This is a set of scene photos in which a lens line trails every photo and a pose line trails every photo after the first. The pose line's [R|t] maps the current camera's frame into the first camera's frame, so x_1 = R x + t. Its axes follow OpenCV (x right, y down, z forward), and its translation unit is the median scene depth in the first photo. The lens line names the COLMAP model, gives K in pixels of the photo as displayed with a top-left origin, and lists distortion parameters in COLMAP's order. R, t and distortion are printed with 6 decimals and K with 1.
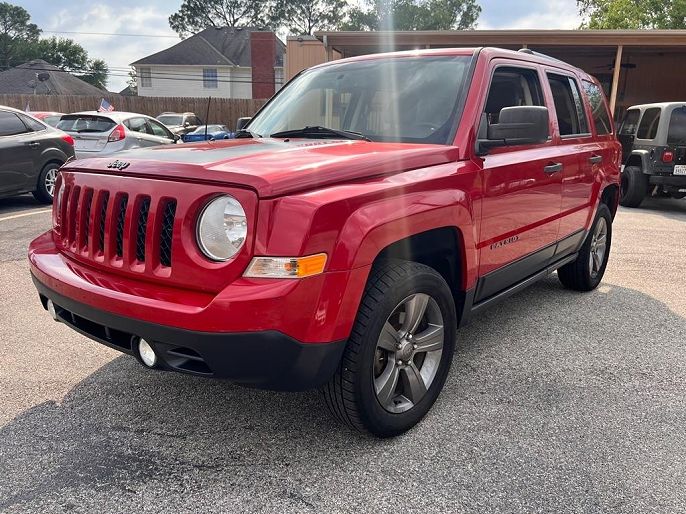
lens RADIAL K [[496.0, 0, 352.9], [0, 496.0, 255.0], [0, 0, 1]] dist [0.006310, -0.001350]
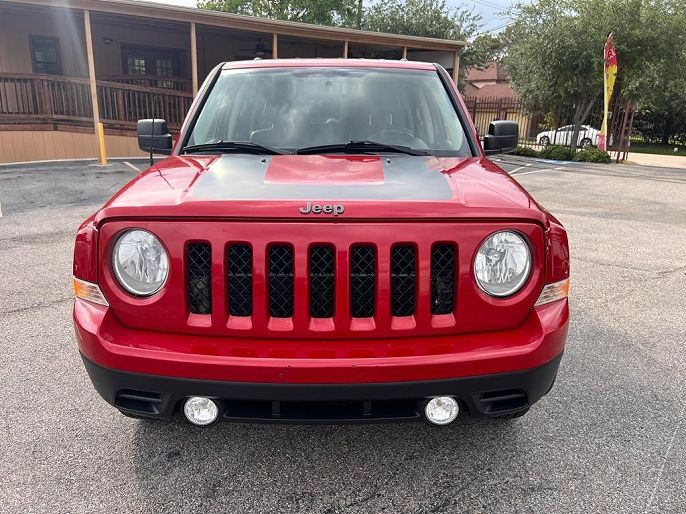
lens RADIAL K [[496.0, 0, 352.9], [0, 496.0, 255.0], [0, 0, 1]] dist [0.006310, -0.001350]
pose [[0.776505, -0.159785, 0.609516, -0.814732], [0.130630, 0.987120, 0.092356, -0.149862], [-0.616422, 0.007907, 0.787376, 0.289058]]
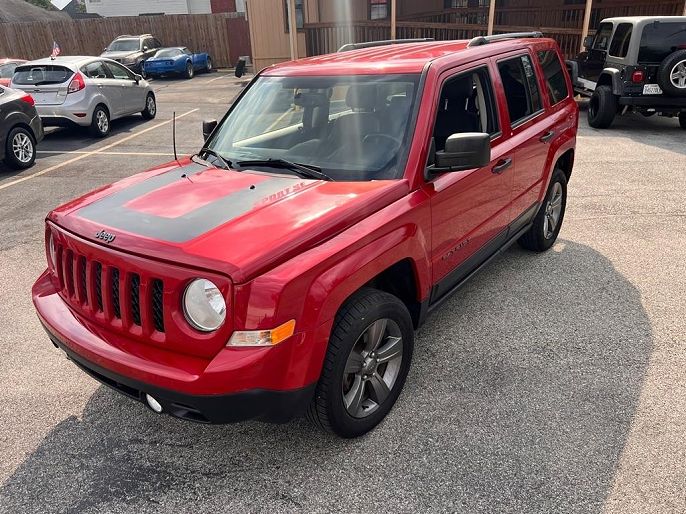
lens RADIAL K [[493.8, 0, 343.0], [0, 493.8, 257.0], [0, 0, 1]] dist [0.008262, 0.001121]
pose [[0.997578, -0.068366, 0.012787, 0.043091], [0.065122, 0.982683, 0.173474, -0.257131], [-0.024425, -0.172221, 0.984755, -0.110657]]
